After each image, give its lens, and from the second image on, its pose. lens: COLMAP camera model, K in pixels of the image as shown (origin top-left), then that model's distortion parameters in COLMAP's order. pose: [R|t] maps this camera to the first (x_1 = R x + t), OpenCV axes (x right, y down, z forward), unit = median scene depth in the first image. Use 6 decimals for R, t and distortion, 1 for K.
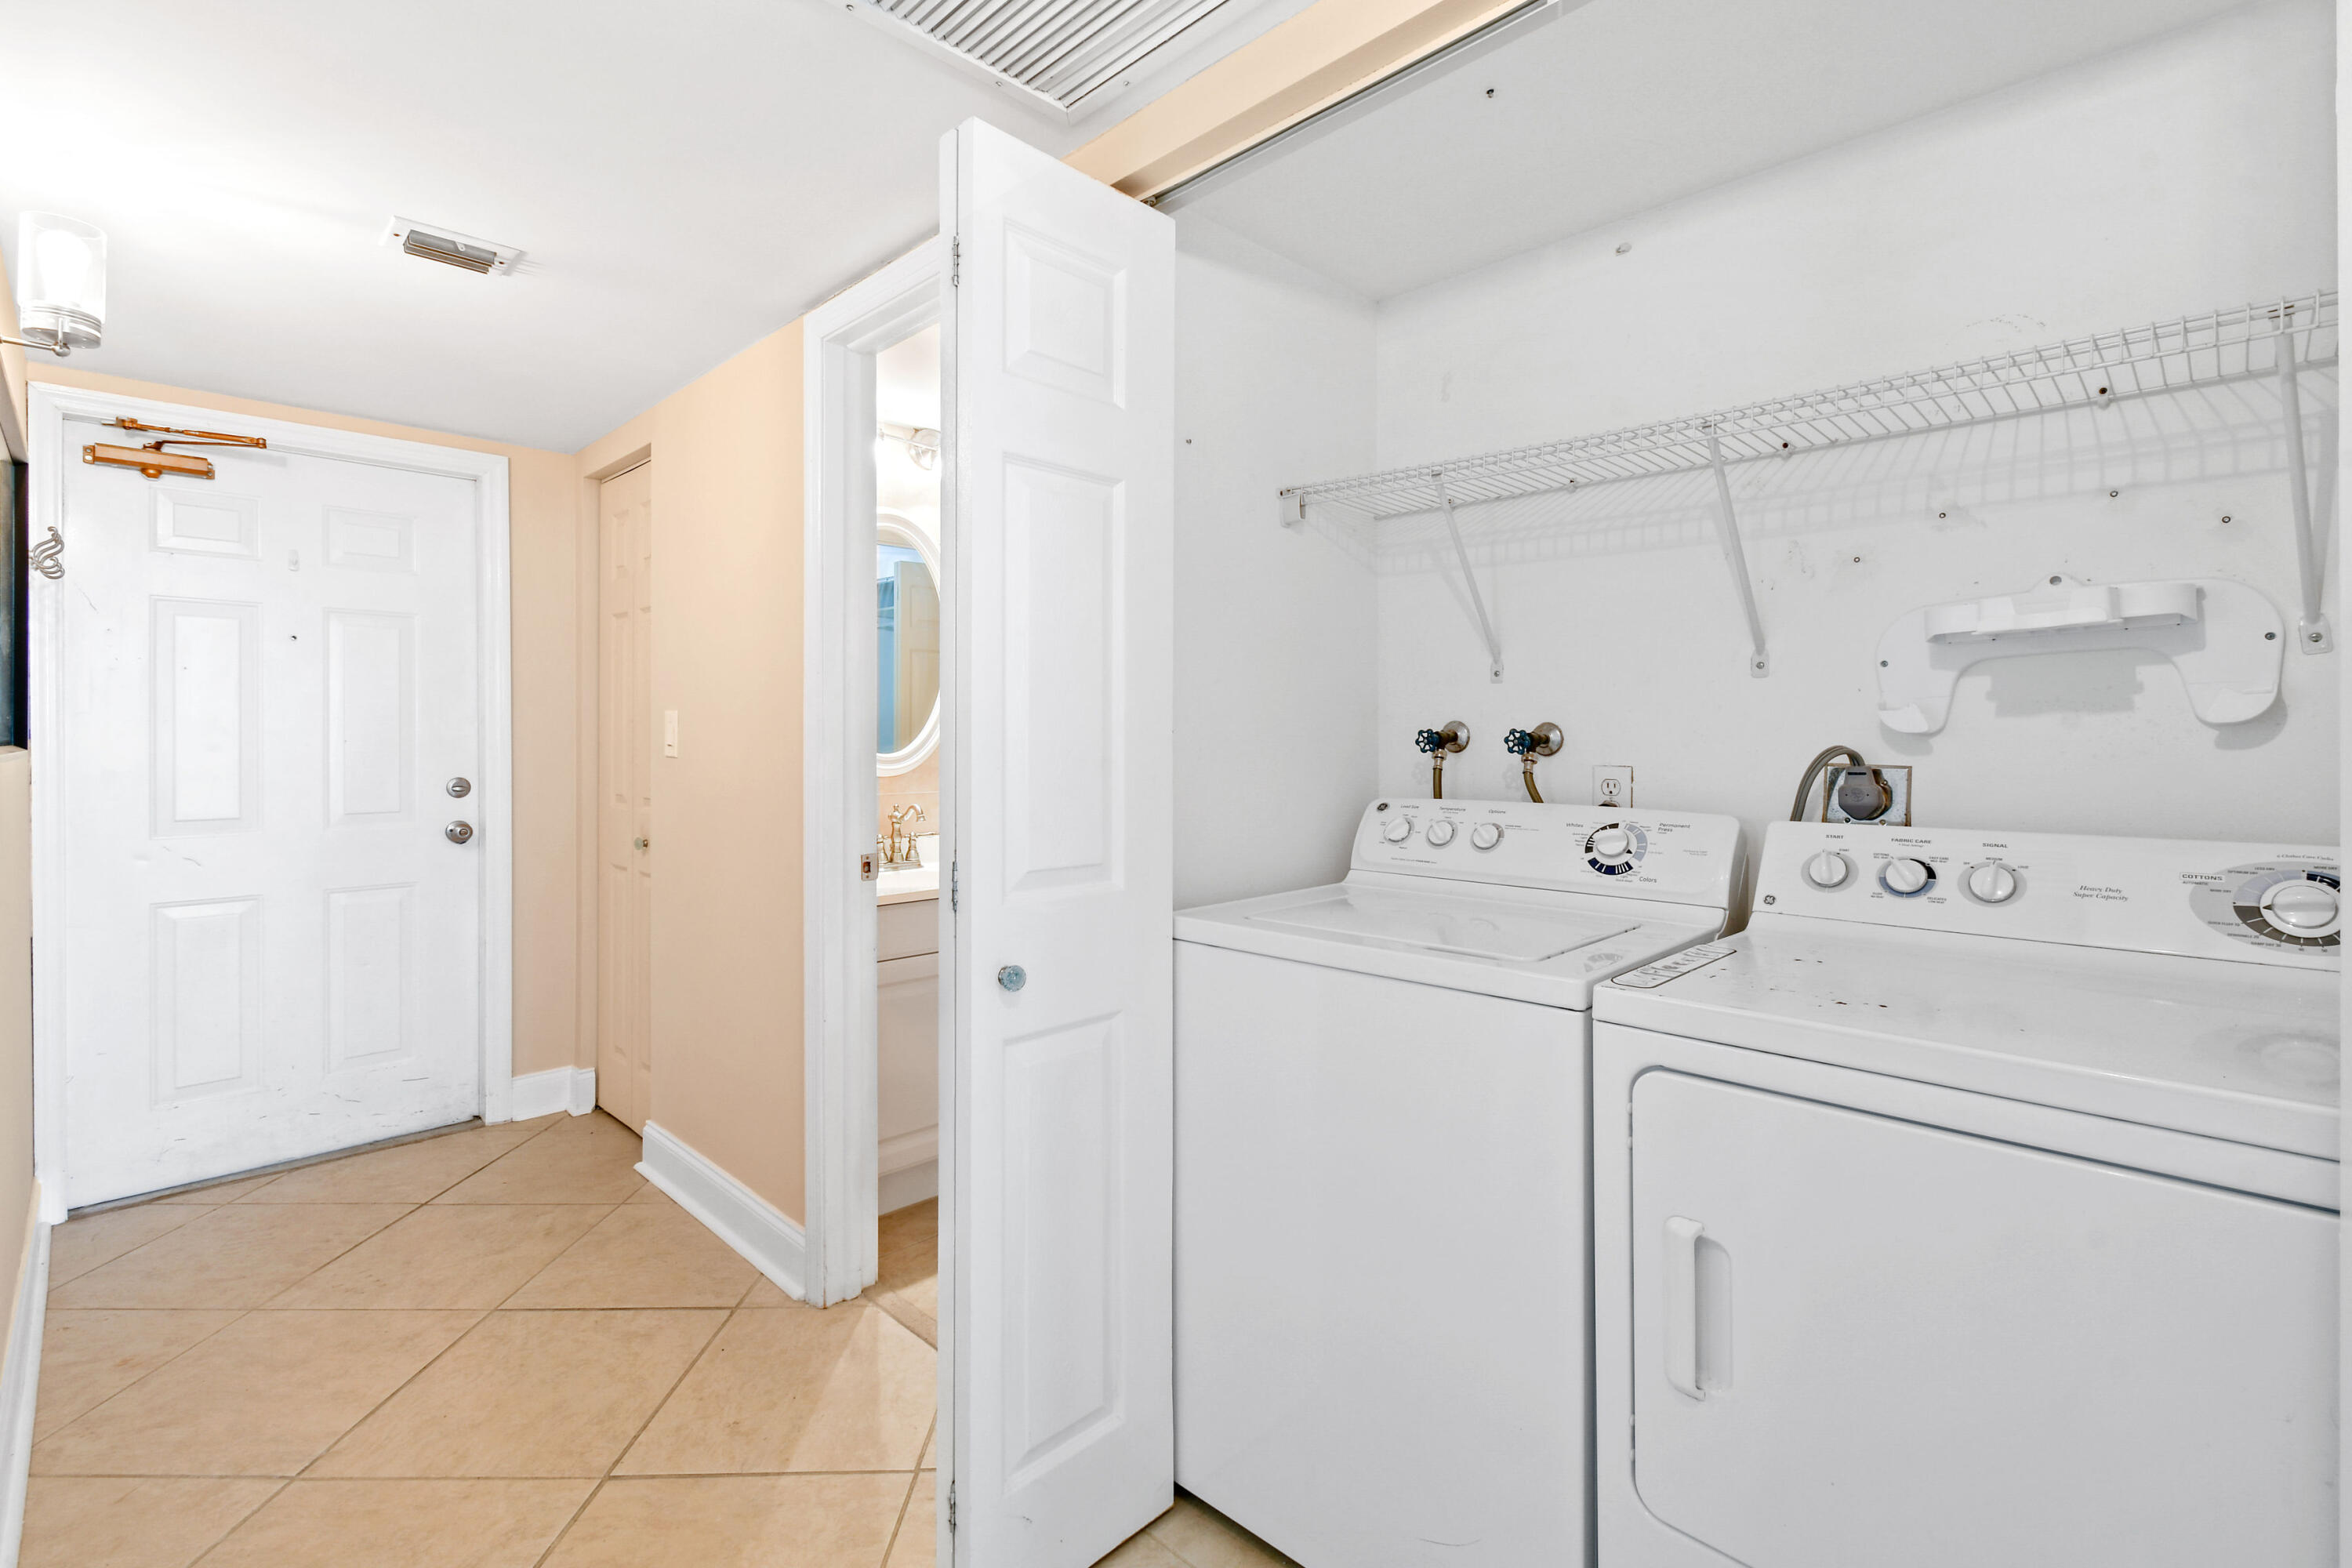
lens RADIAL K [[1067.5, 0, 1164.7], [0, 1067.5, 744.3], [0, 0, 1]] dist [0.003658, -0.000779]
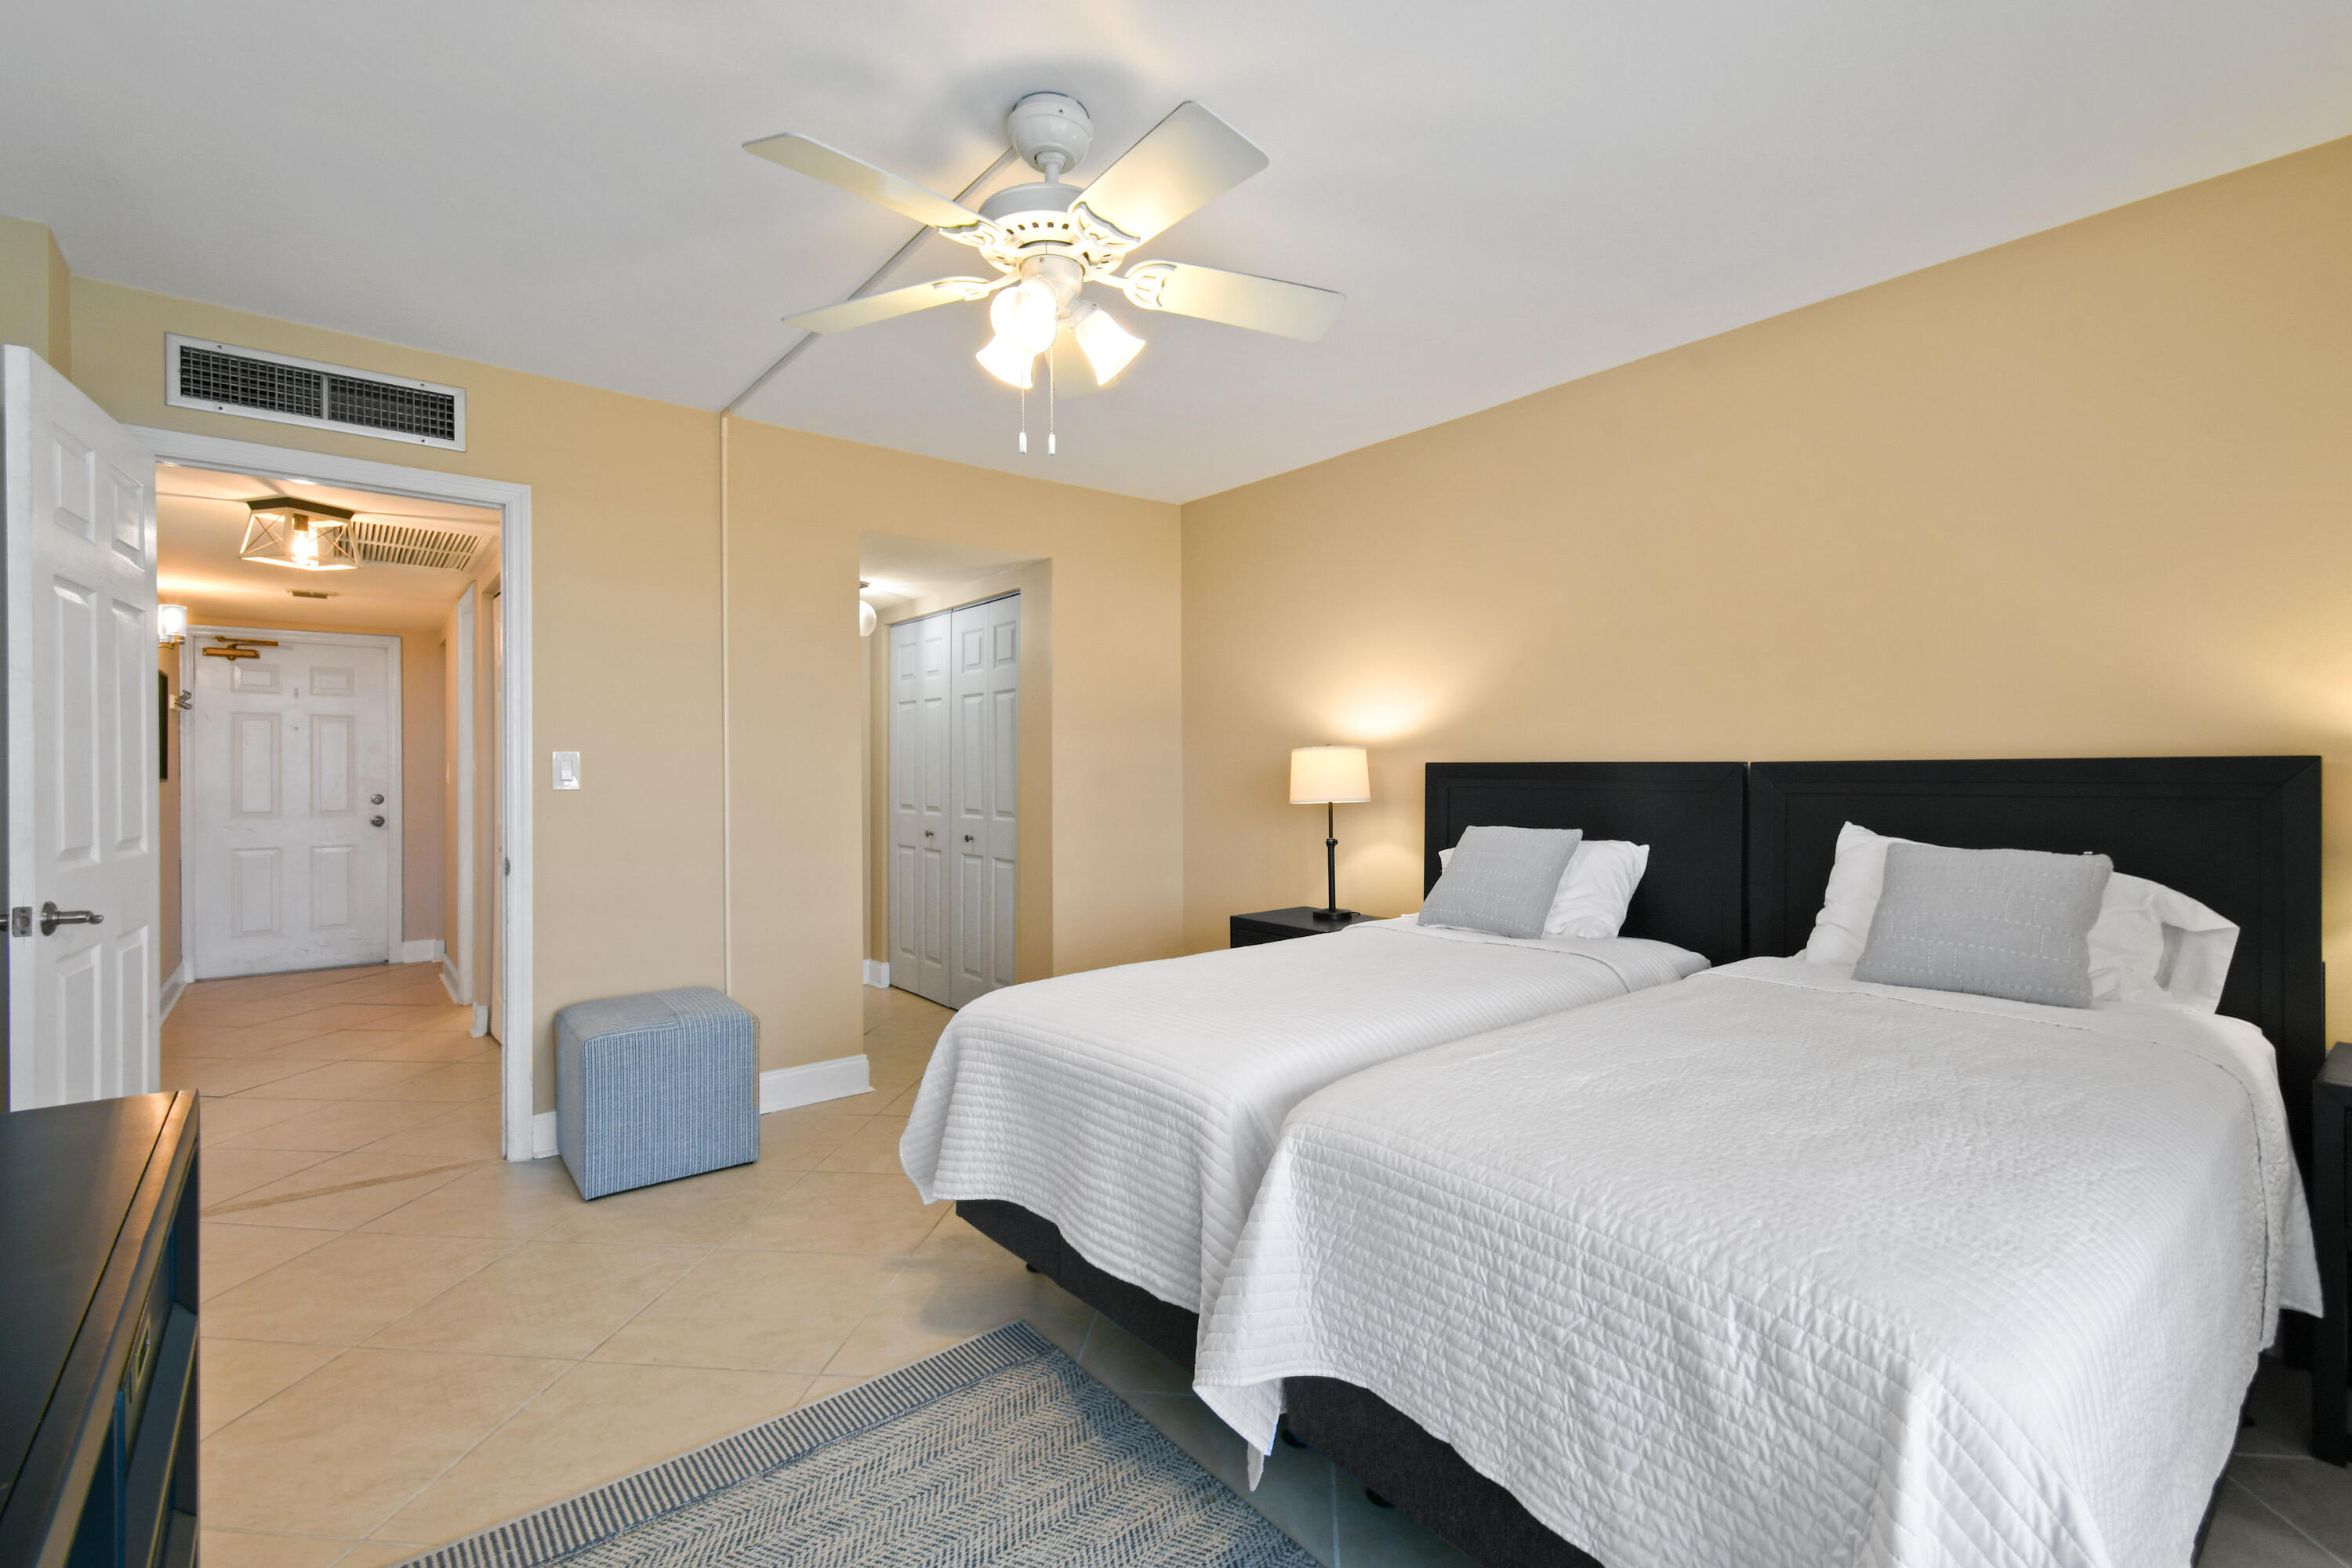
lens RADIAL K [[1067.5, 0, 1197.7], [0, 1067.5, 781.0], [0, 0, 1]] dist [0.003658, -0.000779]
pose [[0.994615, 0.002348, -0.103616, 1.299442], [-0.002585, 0.999994, -0.002155, 0.006488], [0.103610, 0.002411, 0.994615, -1.022604]]
